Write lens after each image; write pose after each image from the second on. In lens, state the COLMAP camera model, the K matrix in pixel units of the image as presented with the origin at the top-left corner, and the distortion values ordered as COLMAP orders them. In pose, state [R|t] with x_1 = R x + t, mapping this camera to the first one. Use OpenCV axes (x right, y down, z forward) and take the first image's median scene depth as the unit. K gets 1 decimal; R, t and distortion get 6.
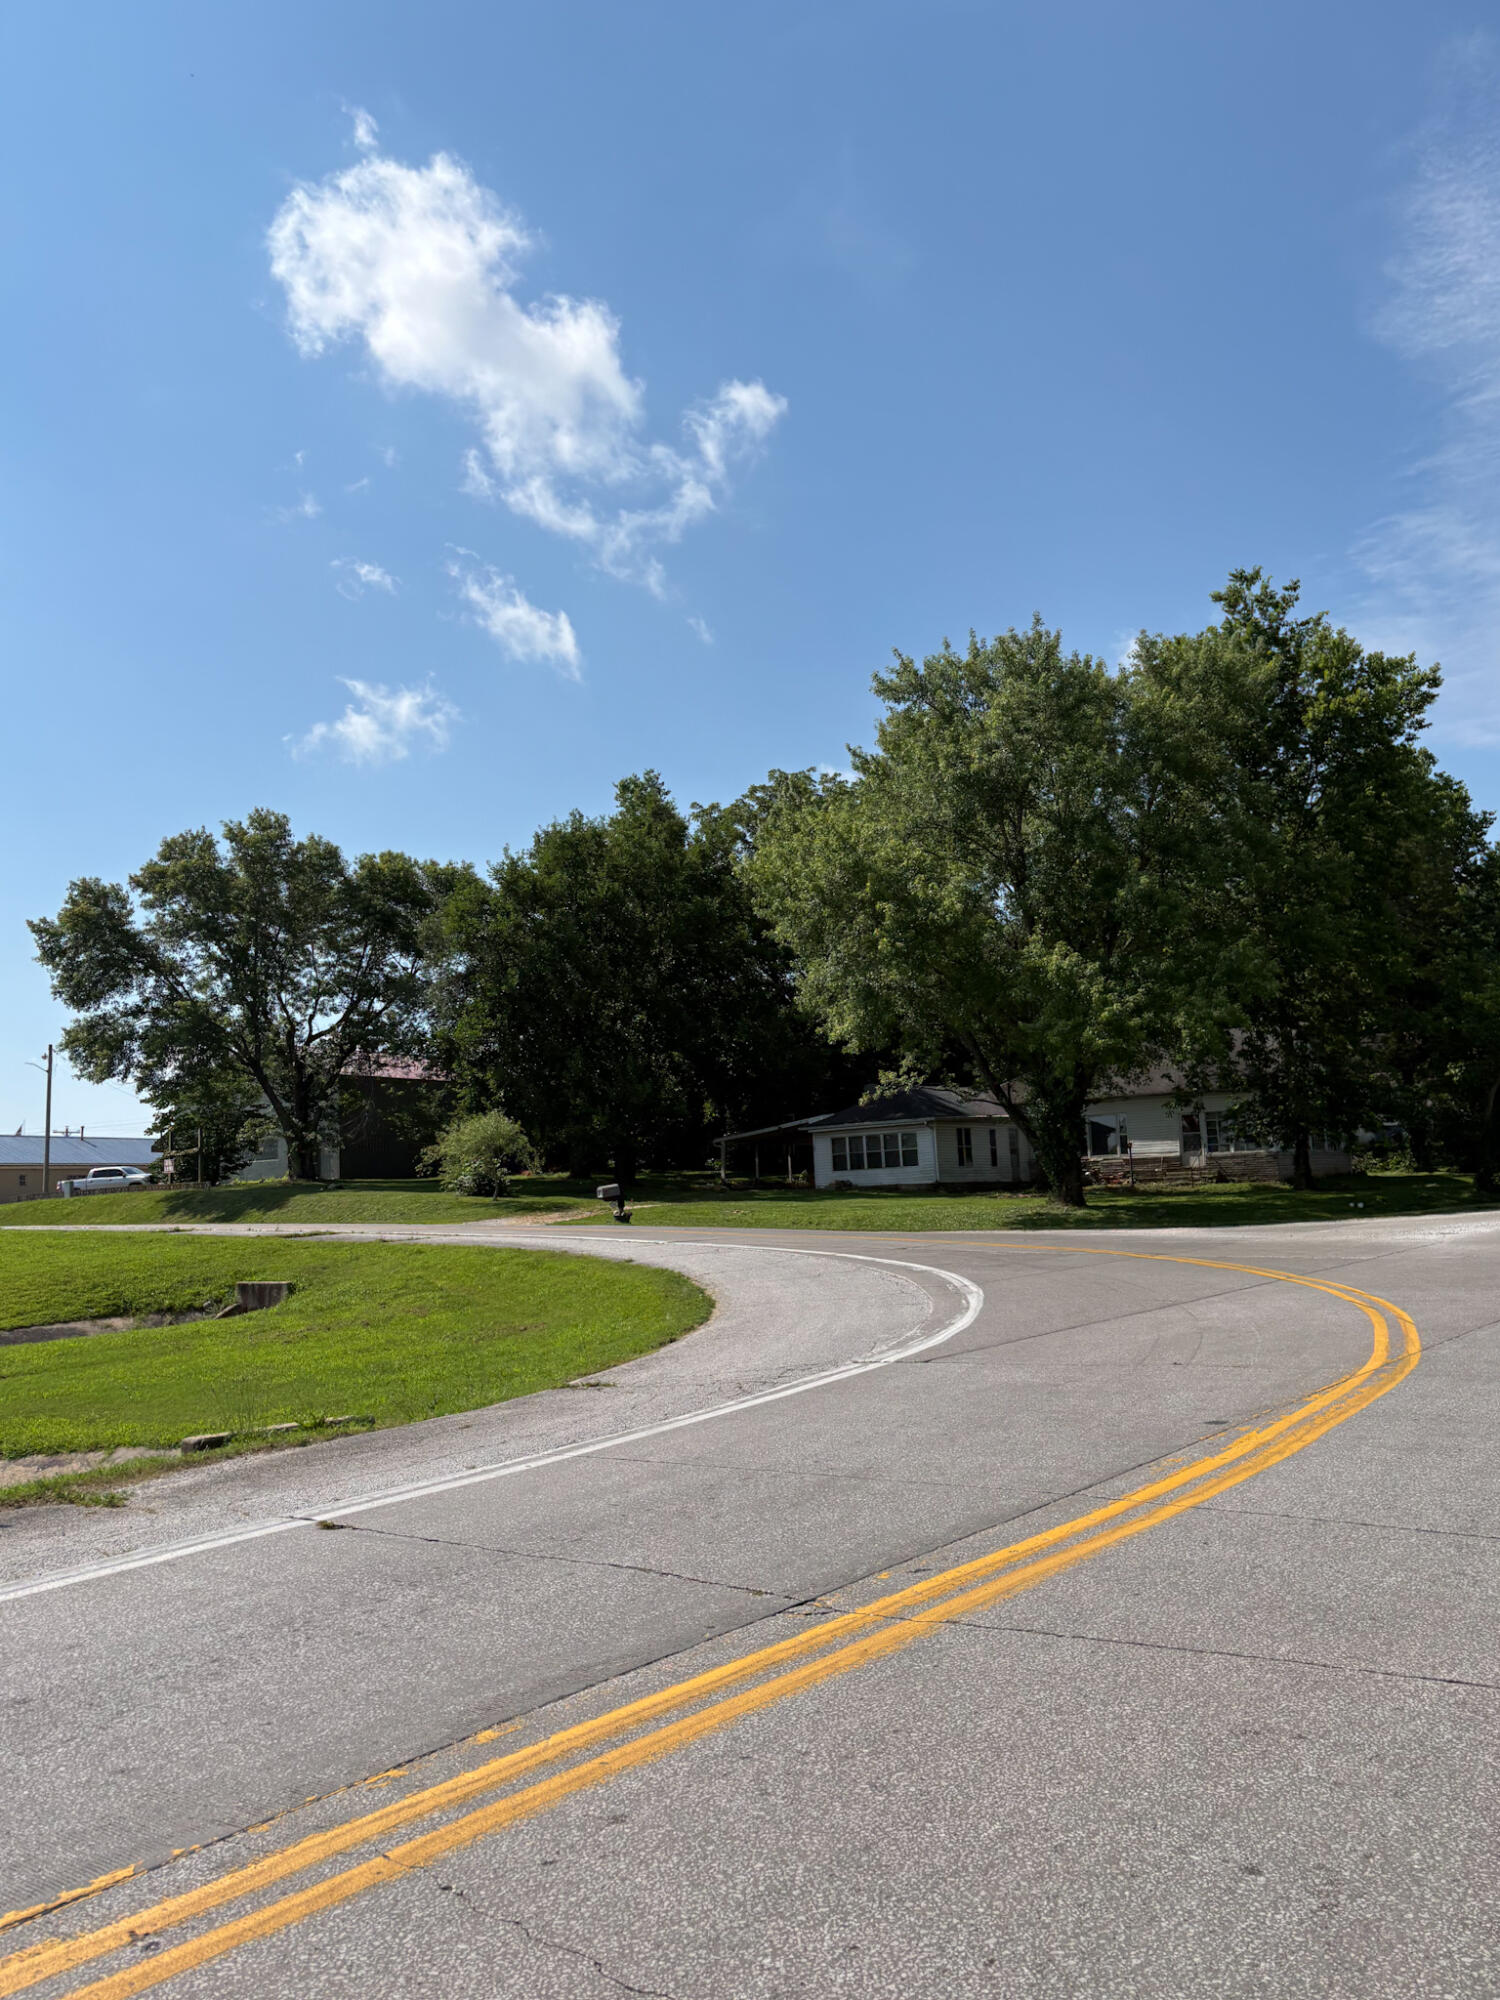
lens RADIAL K [[1510.5, 0, 805.1], [0, 1510.5, 987.3], [0, 0, 1]] dist [0.070630, -0.052869]
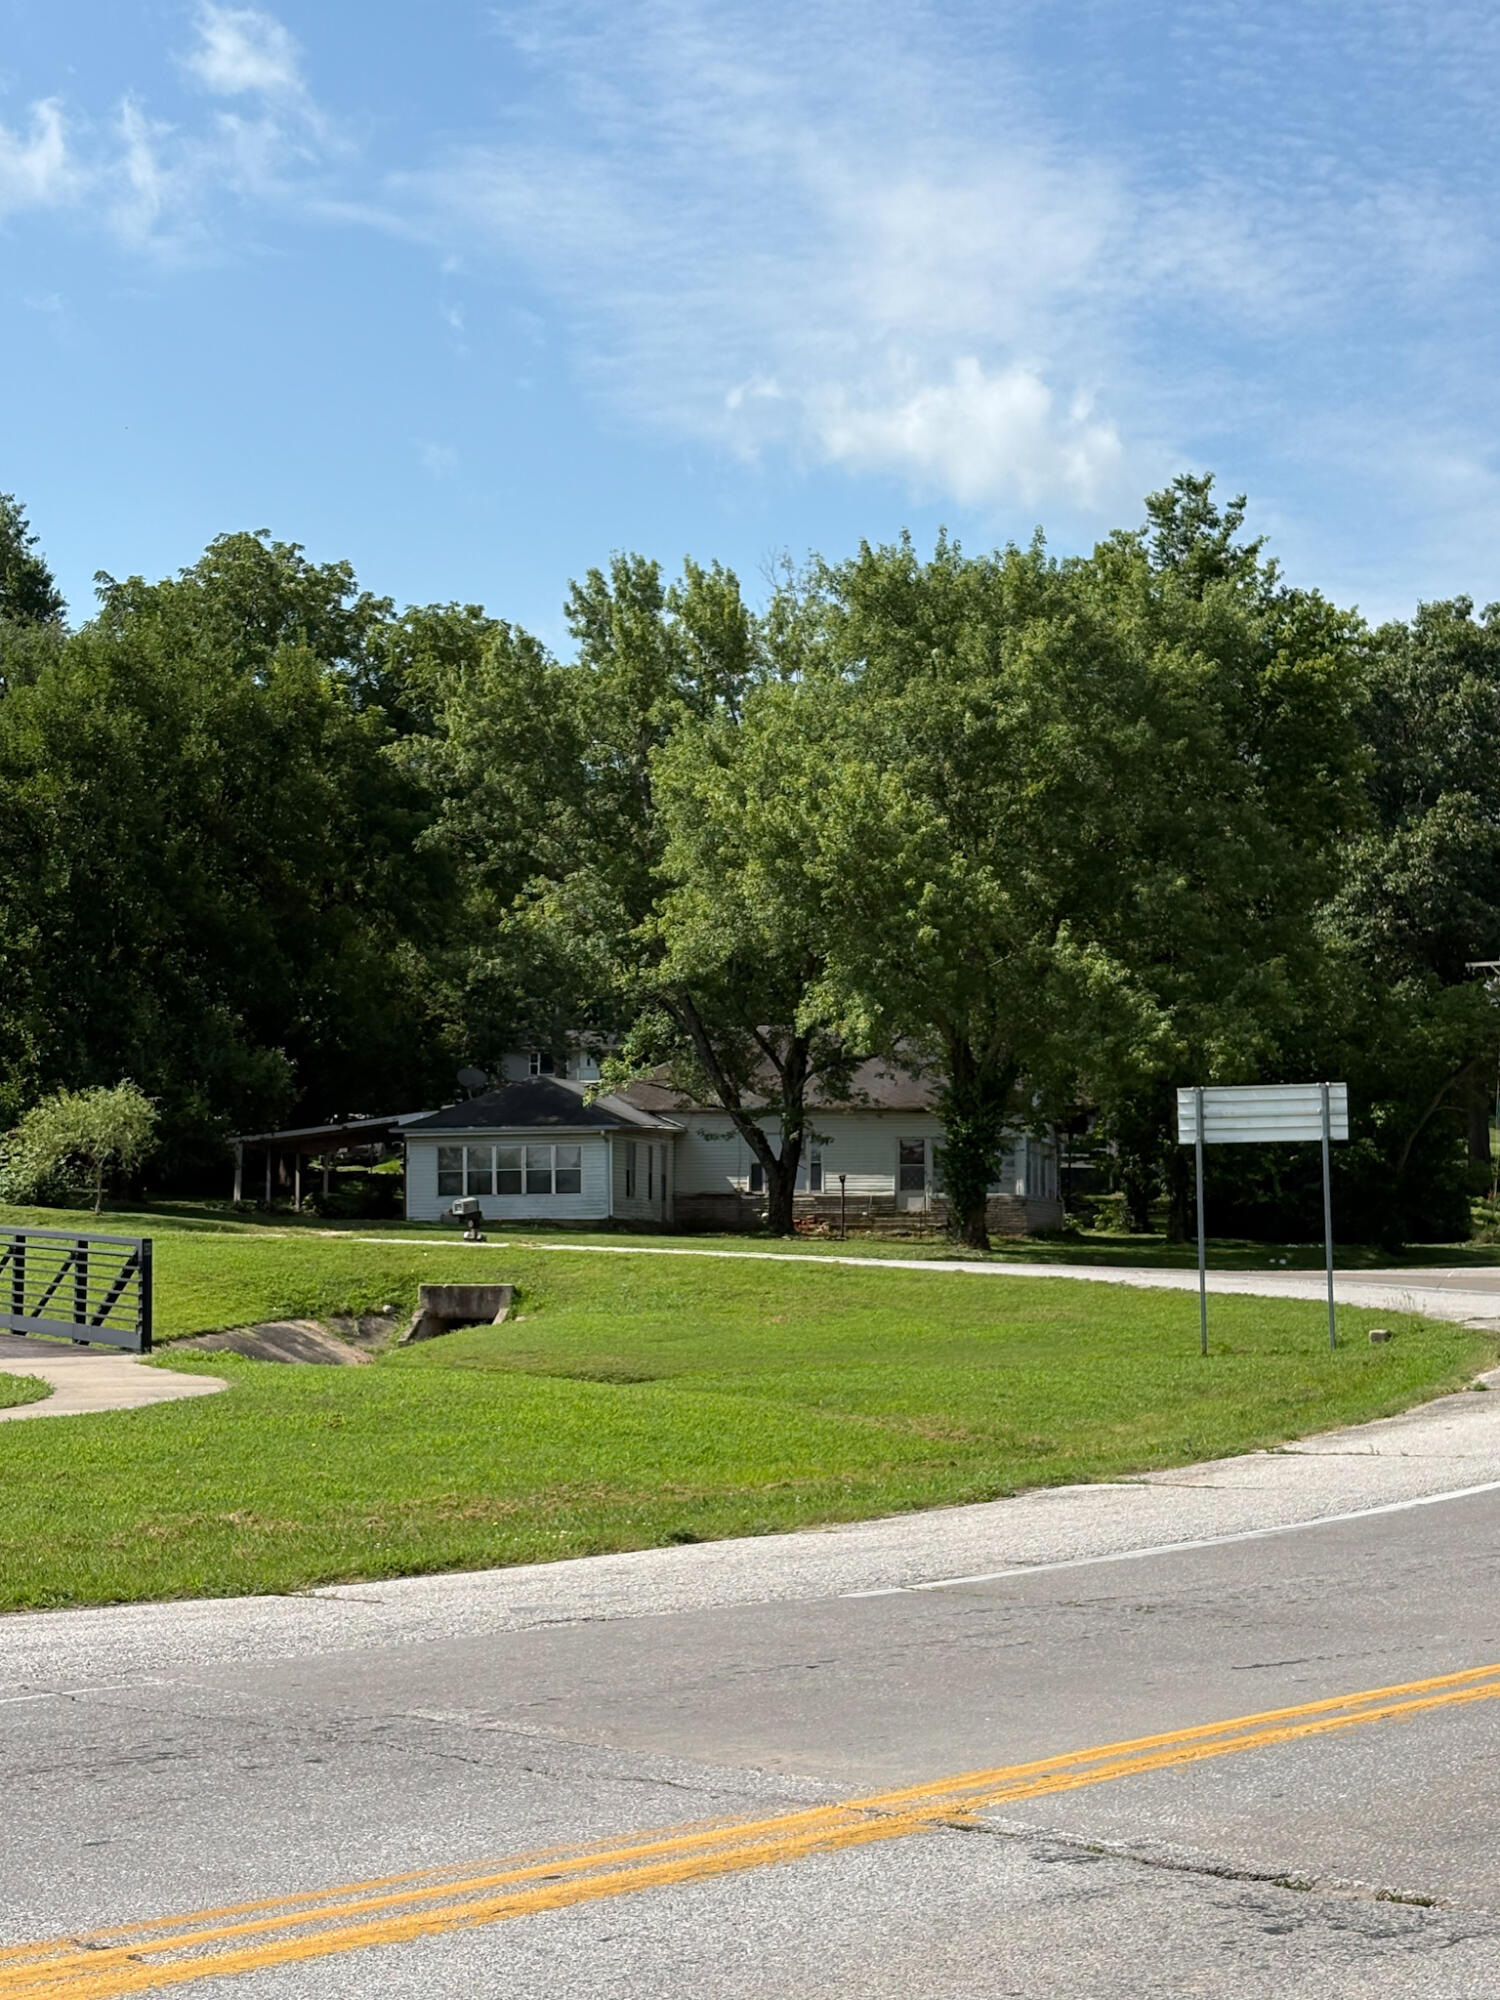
lens RADIAL K [[3312.8, 0, 753.3], [0, 3312.8, 1099.3], [0, 0, 1]] dist [0.135563, 0.000000]
pose [[0.886013, 0.058809, 0.459916, -0.557430], [-0.095855, 0.993728, 0.057593, -0.020562], [-0.453645, -0.095113, 0.886093, -0.381038]]
